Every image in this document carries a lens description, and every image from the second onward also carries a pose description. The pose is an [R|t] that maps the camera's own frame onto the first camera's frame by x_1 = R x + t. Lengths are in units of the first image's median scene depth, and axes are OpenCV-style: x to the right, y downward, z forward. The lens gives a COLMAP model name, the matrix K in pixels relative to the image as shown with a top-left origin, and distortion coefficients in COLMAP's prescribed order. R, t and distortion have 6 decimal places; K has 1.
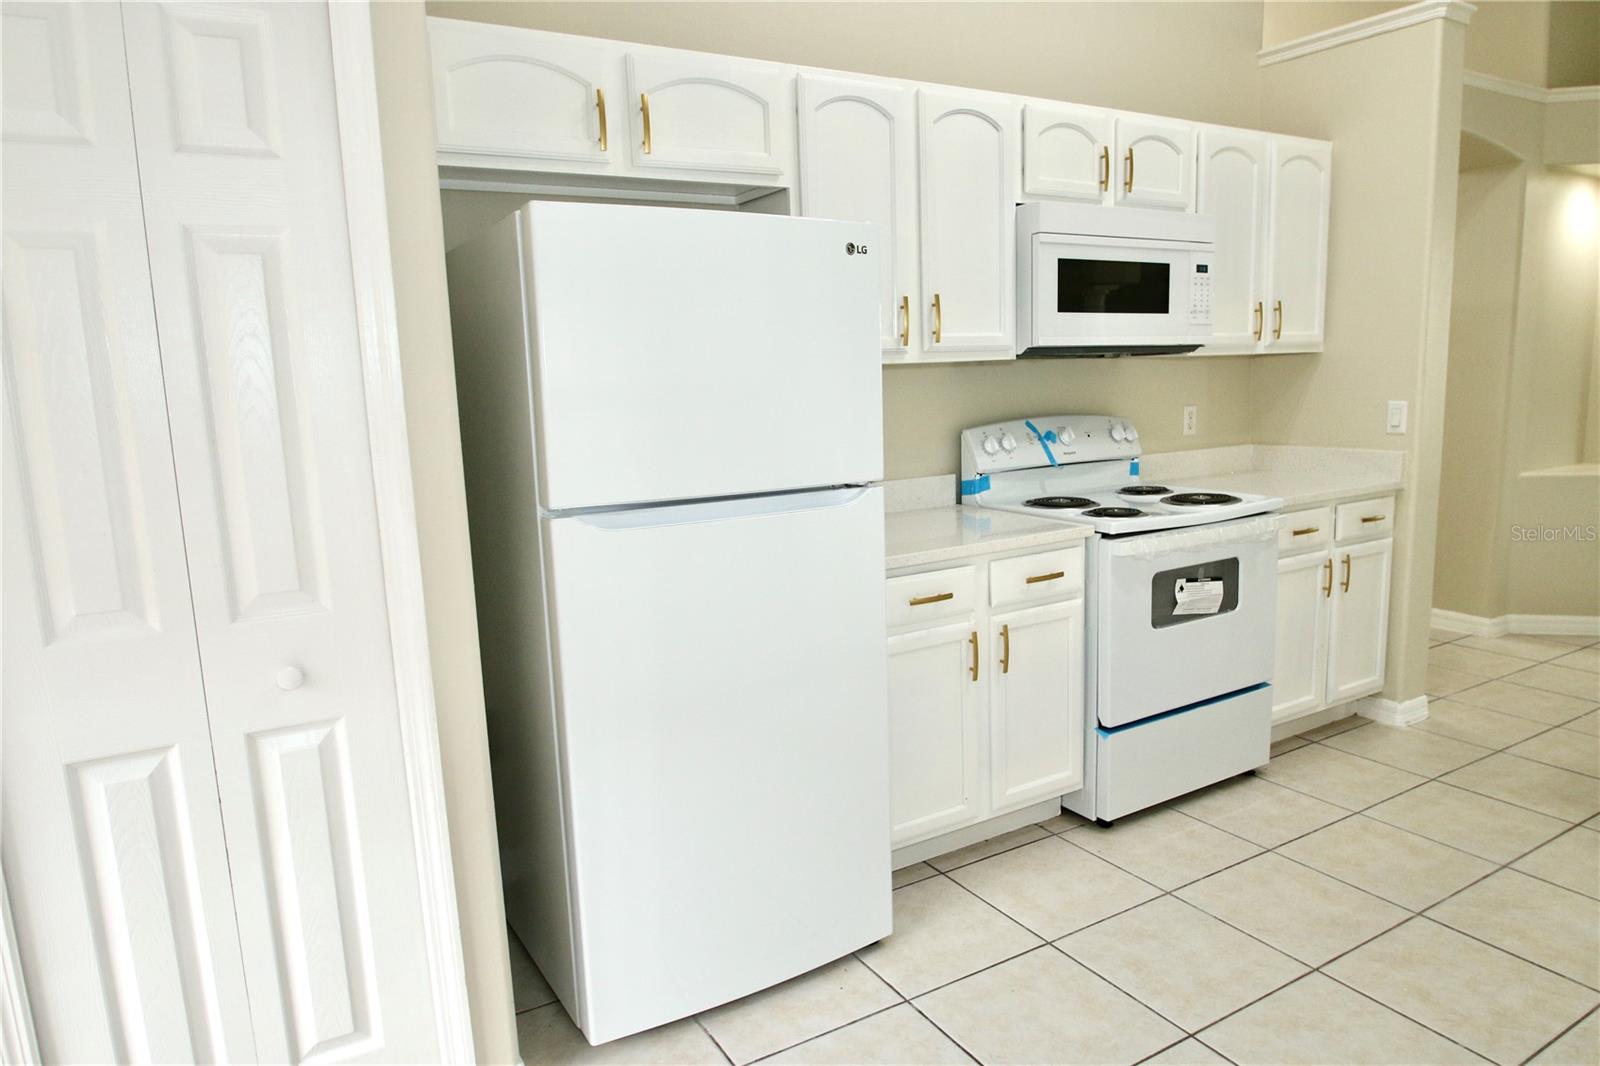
lens RADIAL K [[1010.1, 0, 802.2], [0, 1010.1, 532.3], [0, 0, 1]] dist [-0.031103, 0.000122]
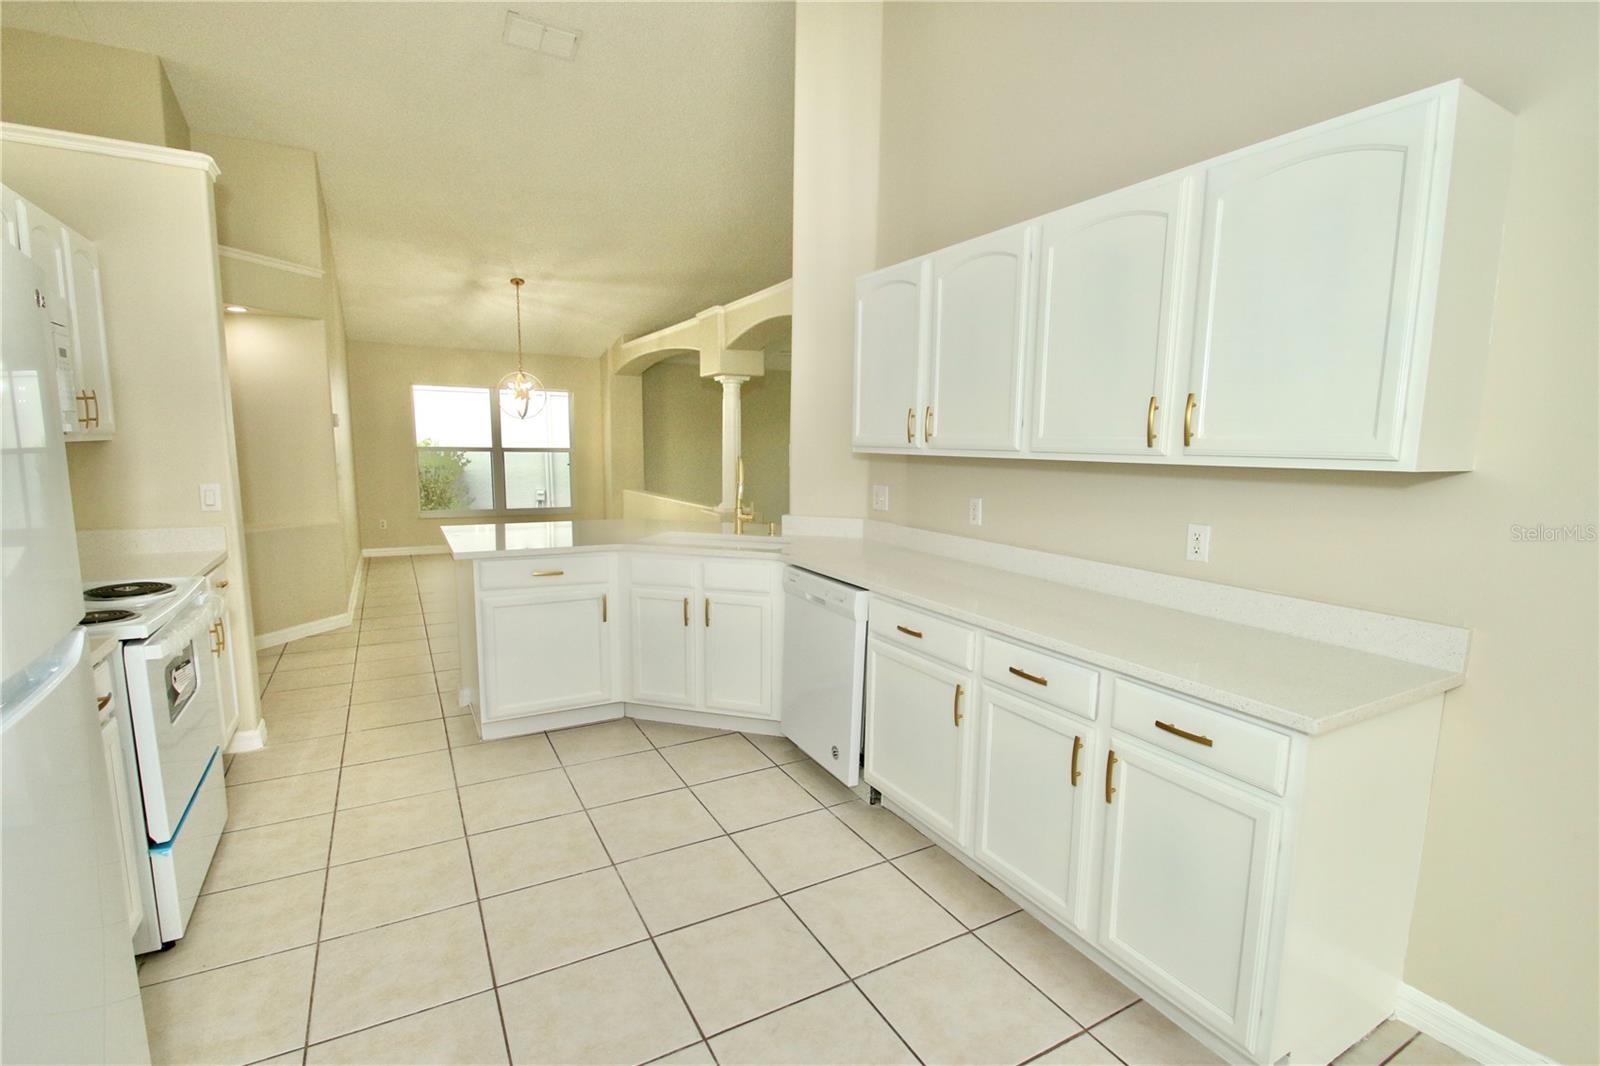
lens RADIAL K [[738.8, 0, 808.8], [0, 738.8, 540.1], [0, 0, 1]] dist [-0.007718, -0.004734]
pose [[0.008348, -0.100746, 0.994877, -0.305305], [0.142396, 0.984893, 0.098540, -0.057525], [-0.989775, 0.140844, 0.022568, 0.324672]]
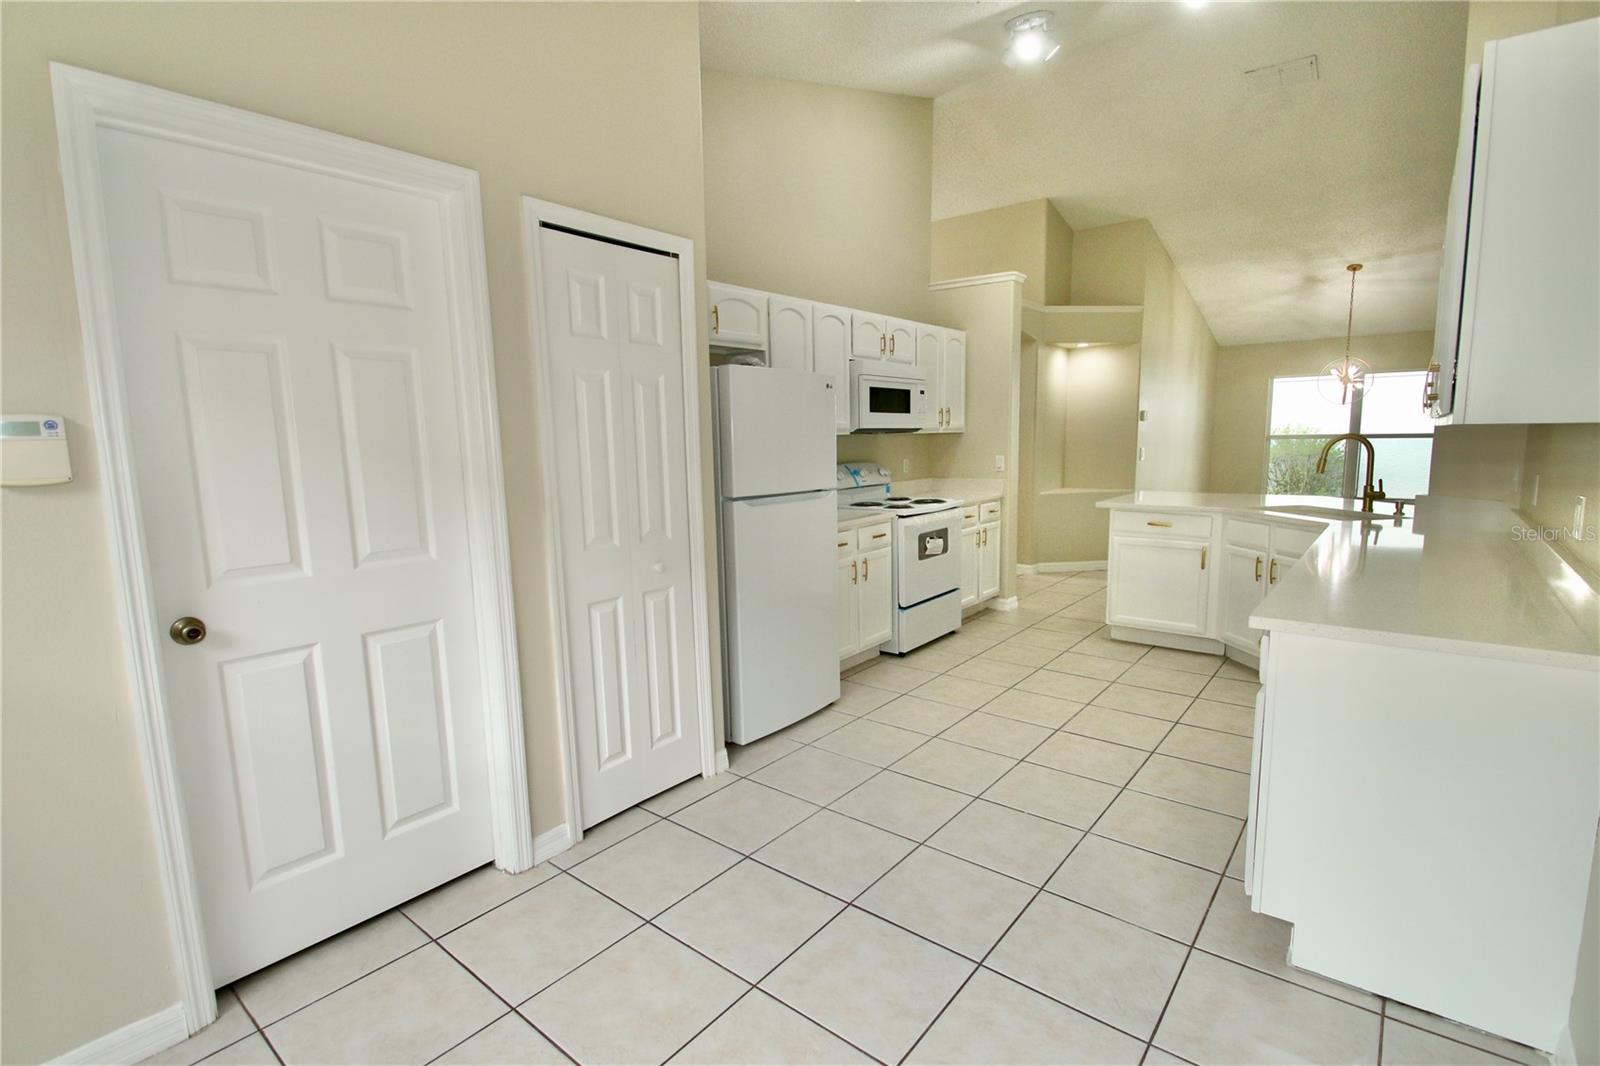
lens RADIAL K [[738.8, 0, 803.0], [0, 738.8, 536.4], [0, 0, 1]] dist [-0.007718, -0.004734]
pose [[0.934666, -0.033913, 0.353905, -0.404495], [0.045113, 0.998707, -0.023443, 0.064978], [-0.352652, 0.037877, 0.934988, -0.356313]]
